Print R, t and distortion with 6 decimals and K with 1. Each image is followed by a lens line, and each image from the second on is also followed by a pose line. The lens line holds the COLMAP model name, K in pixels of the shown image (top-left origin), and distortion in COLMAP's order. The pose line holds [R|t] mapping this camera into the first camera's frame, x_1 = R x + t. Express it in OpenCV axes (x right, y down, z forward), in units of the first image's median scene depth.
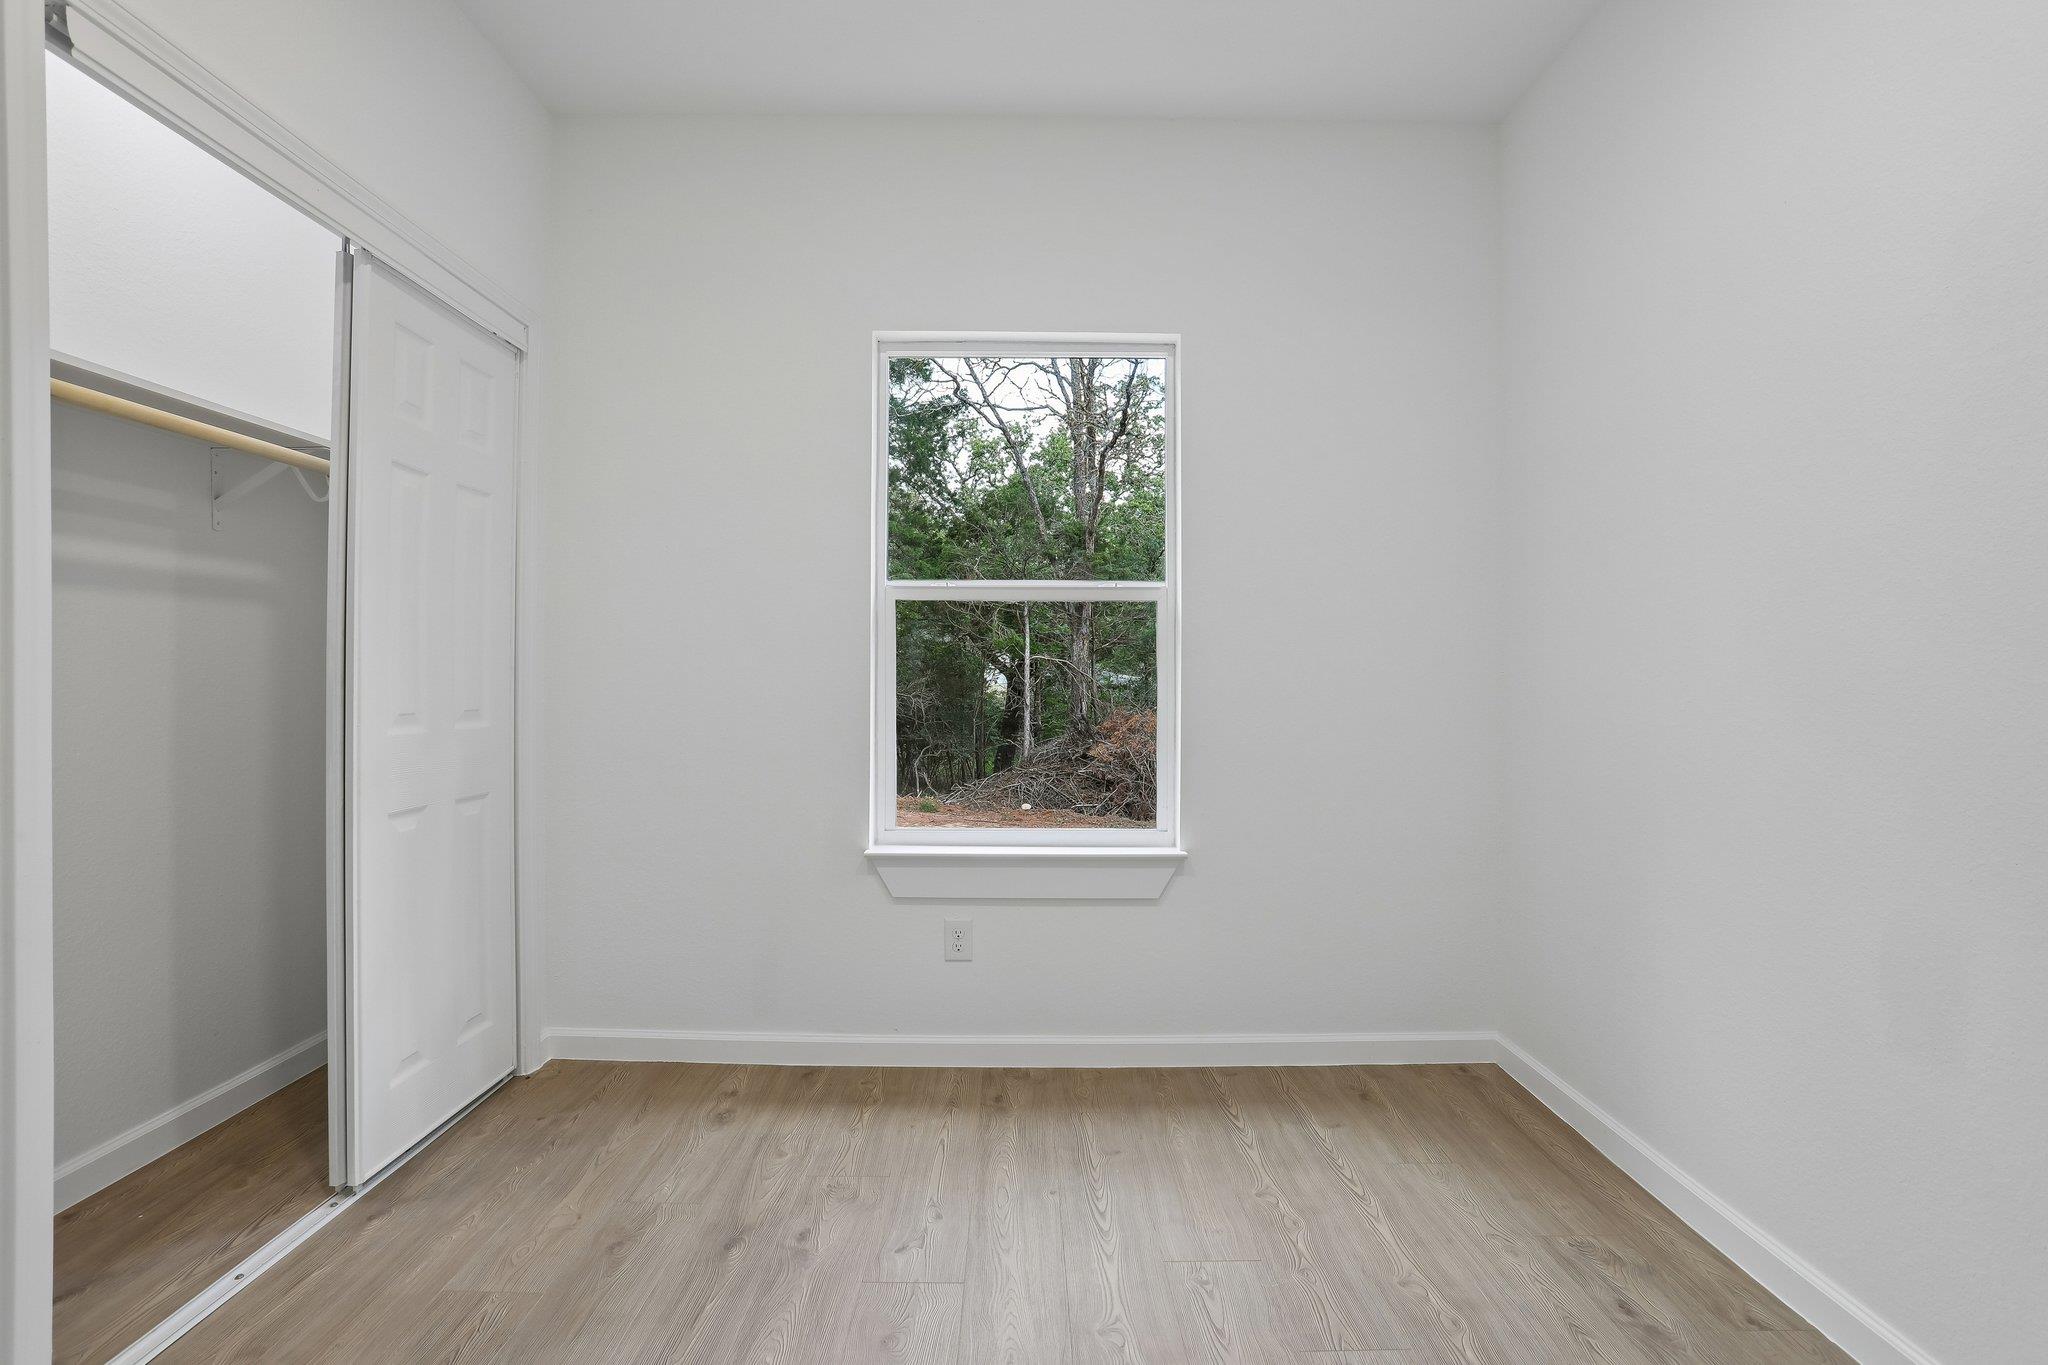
lens RADIAL K [[940.8, 0, 1021.0], [0, 940.8, 672.8], [0, 0, 1]] dist [-0.072581, 0.032986]
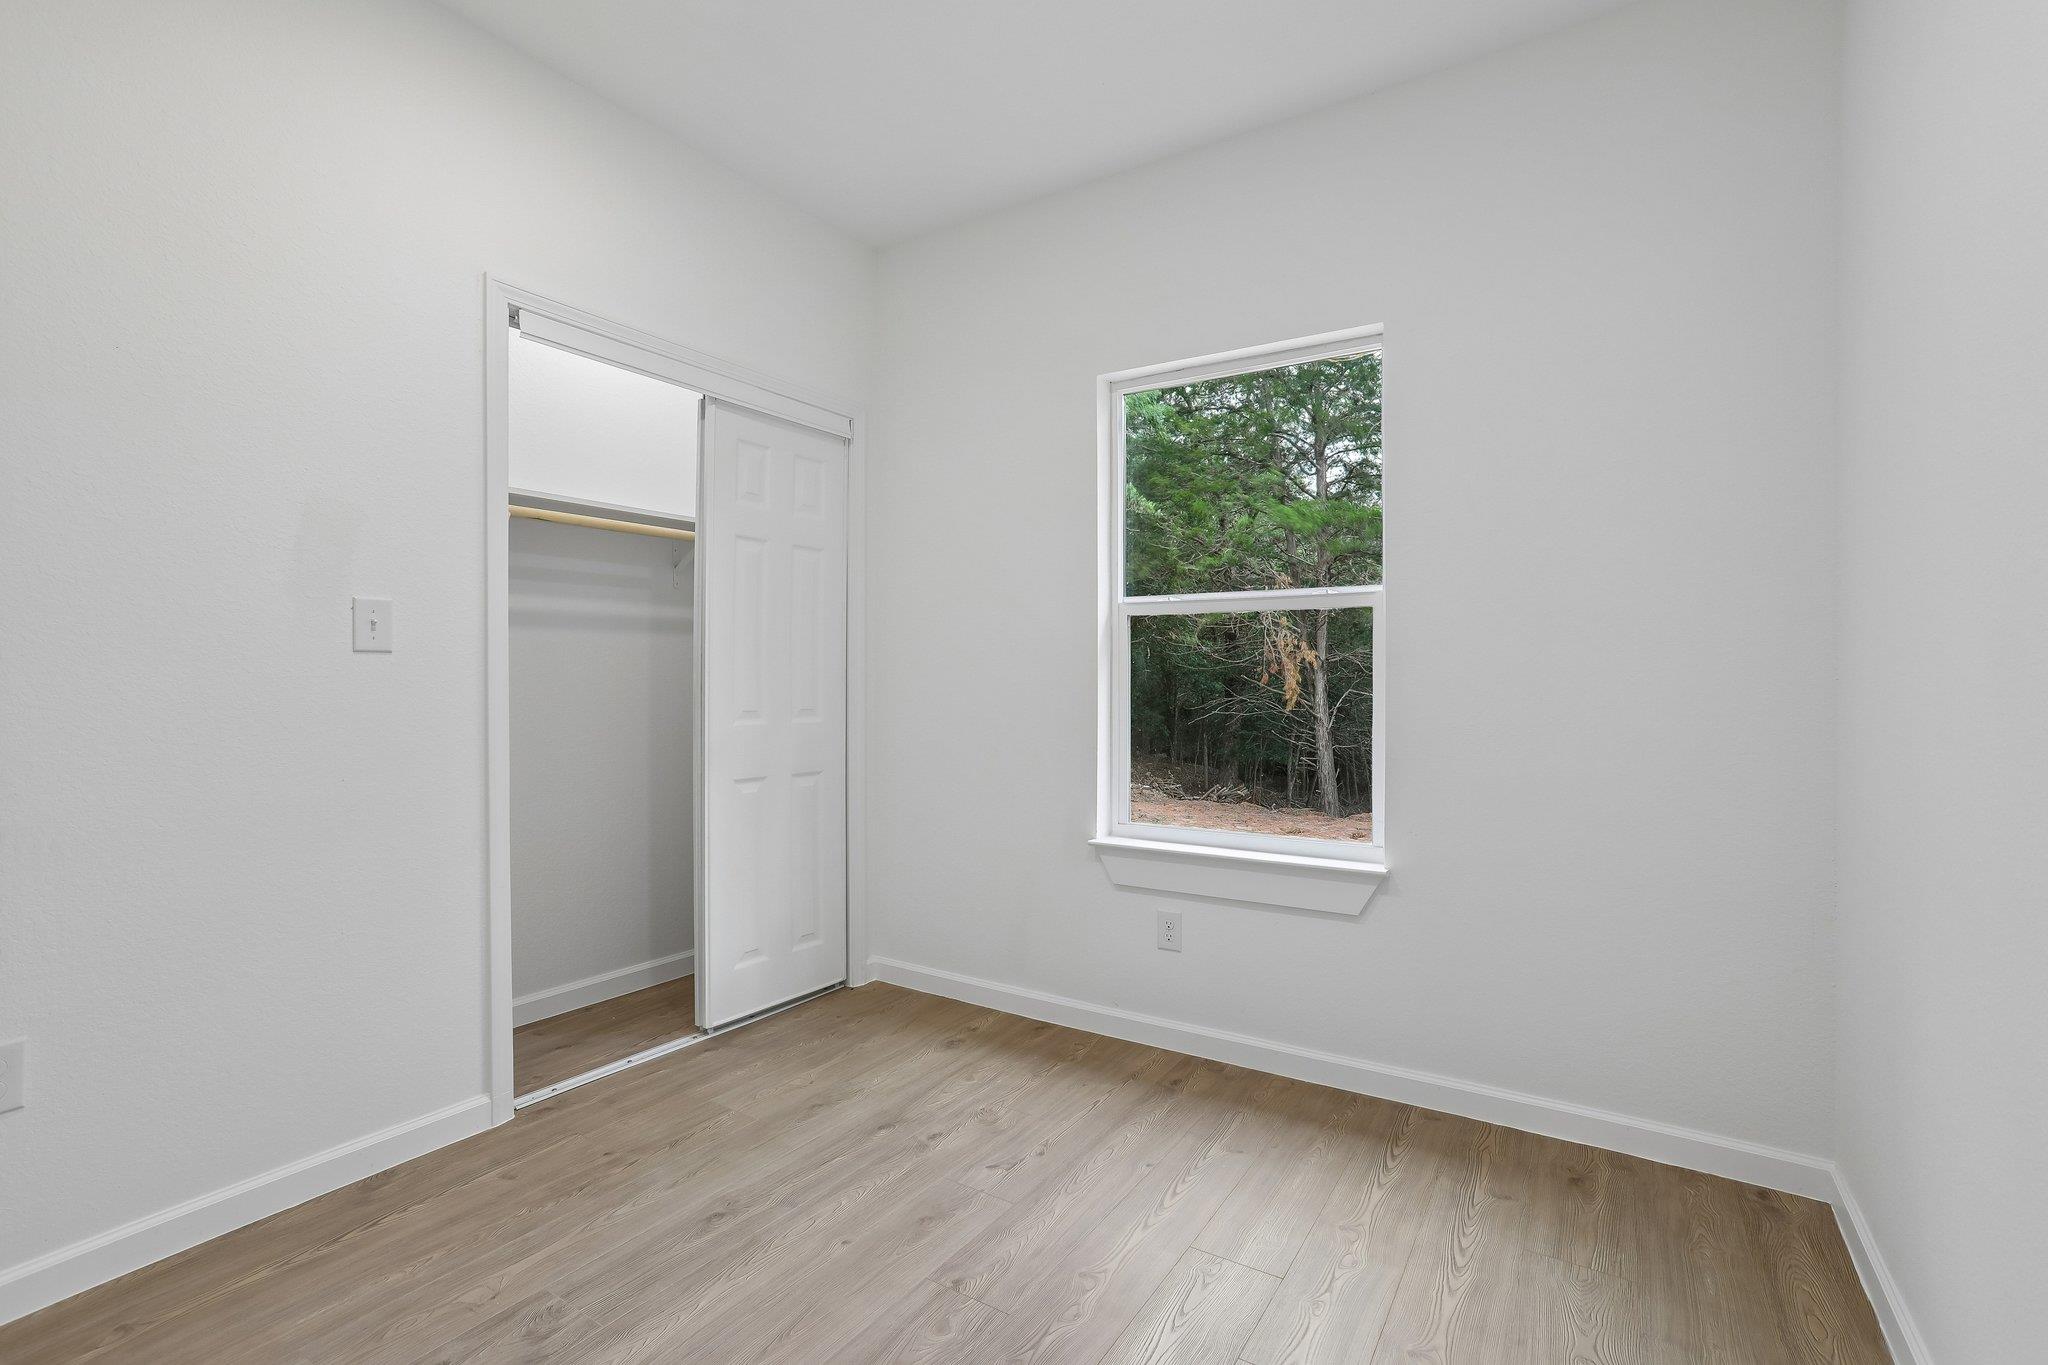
lens RADIAL K [[936.0, 0, 1024.0], [0, 936.0, 682.5], [0, 0, 1]] dist [-0.054423, 0.032018]
pose [[0.833468, -0.003056, -0.552560, 0.438198], [0.001871, 0.999995, -0.002708, 0.005150], [0.552565, 0.001223, 0.833469, 0.021725]]
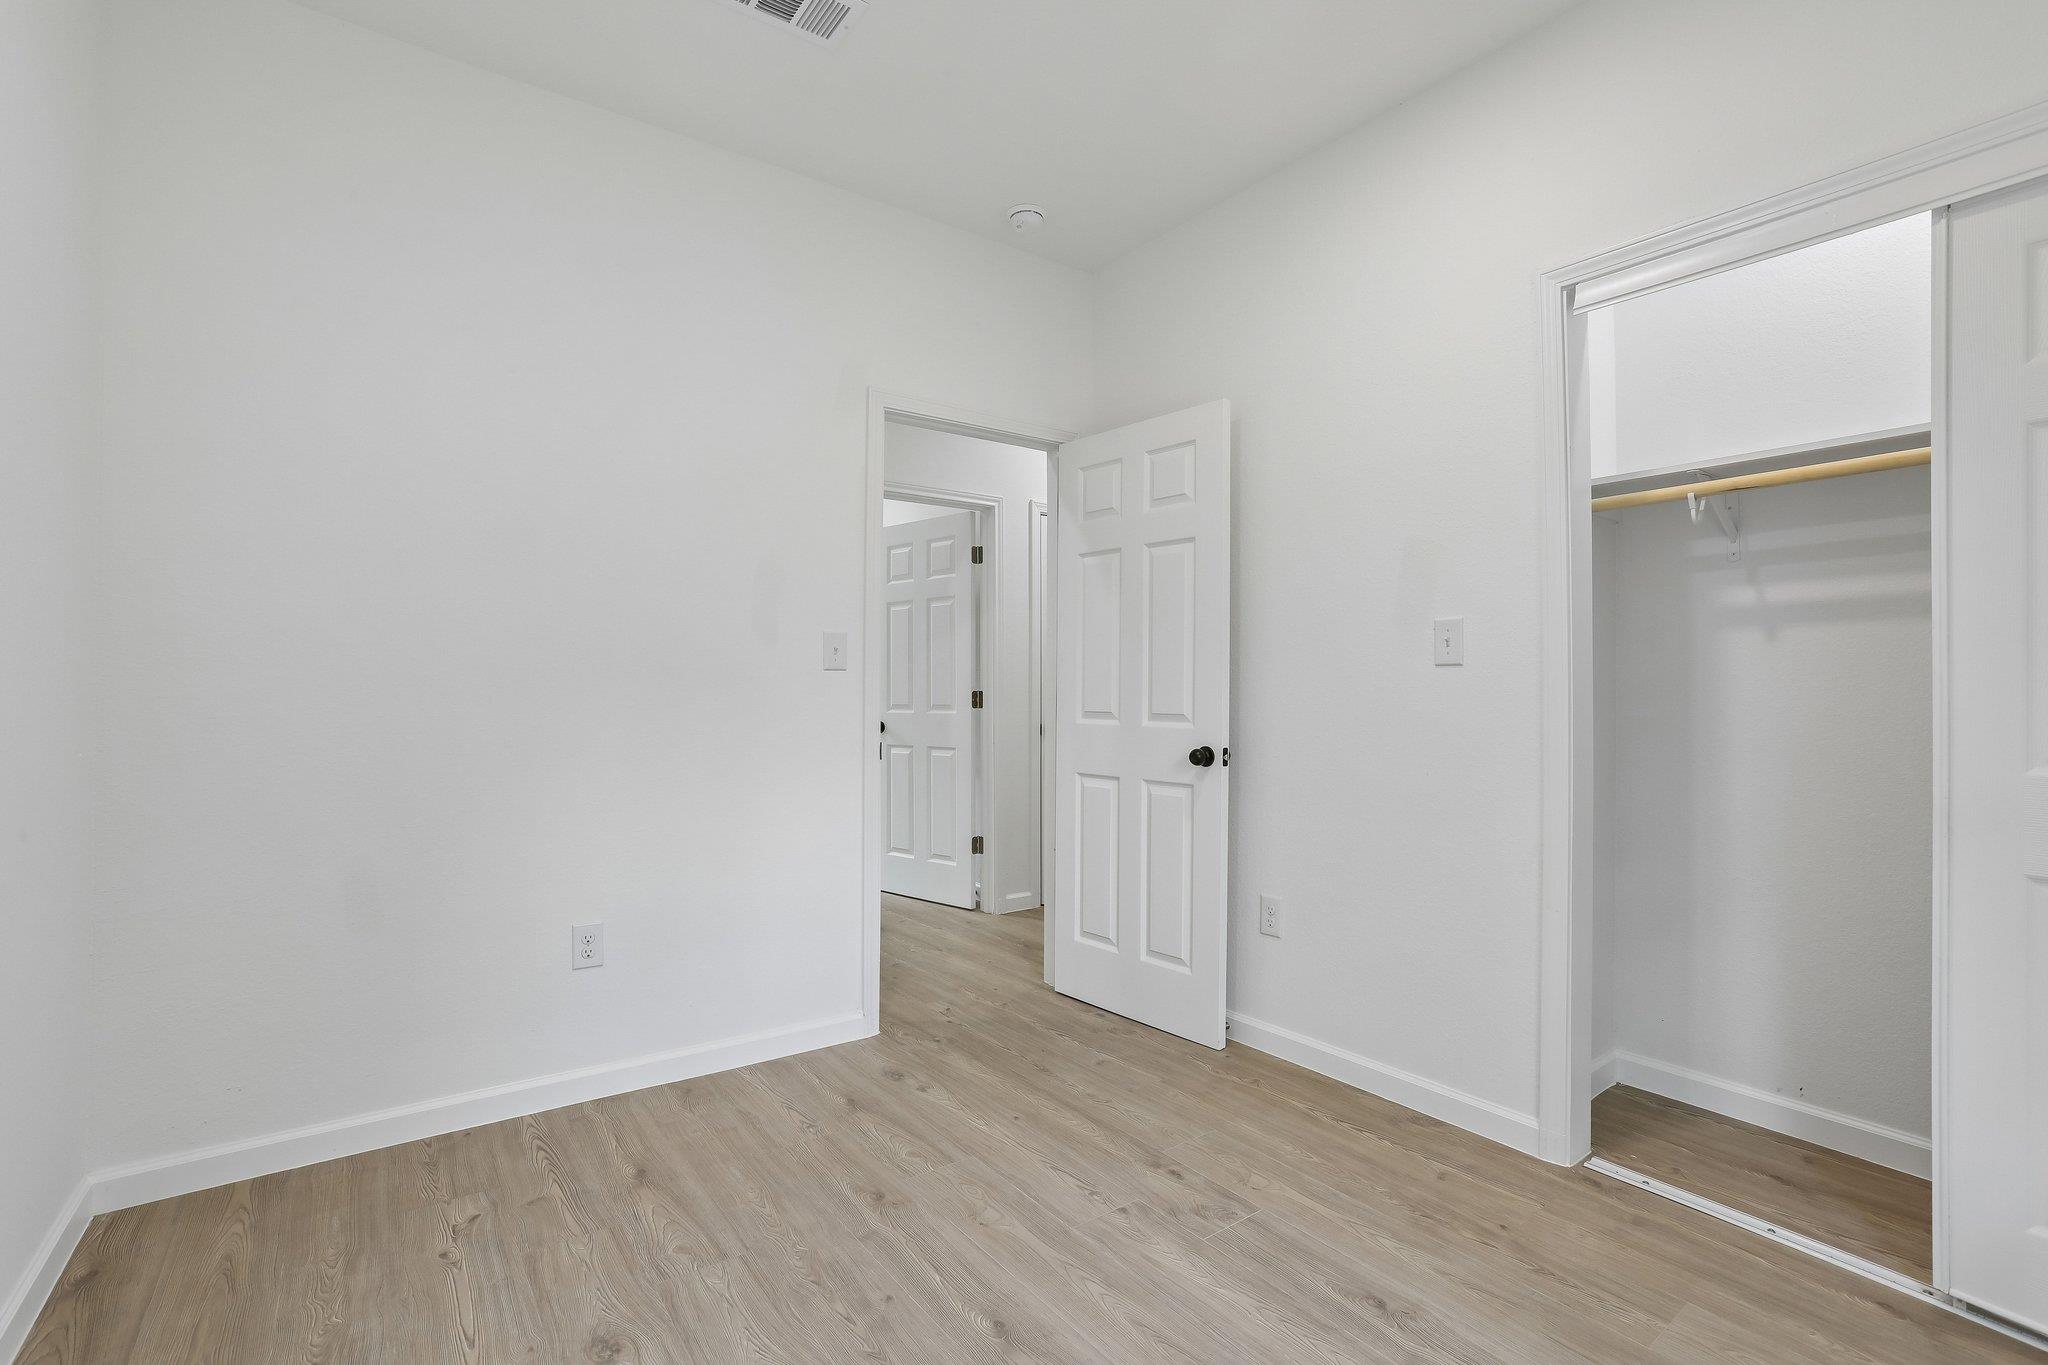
lens RADIAL K [[936.0, 0, 1024.0], [0, 936.0, 682.5], [0, 0, 1]] dist [-0.054423, 0.032018]
pose [[-0.809752, -0.009667, -0.586693, 0.404424], [-0.008833, 0.999952, -0.004285, -0.001034], [0.586706, 0.001712, -0.809798, 0.978071]]
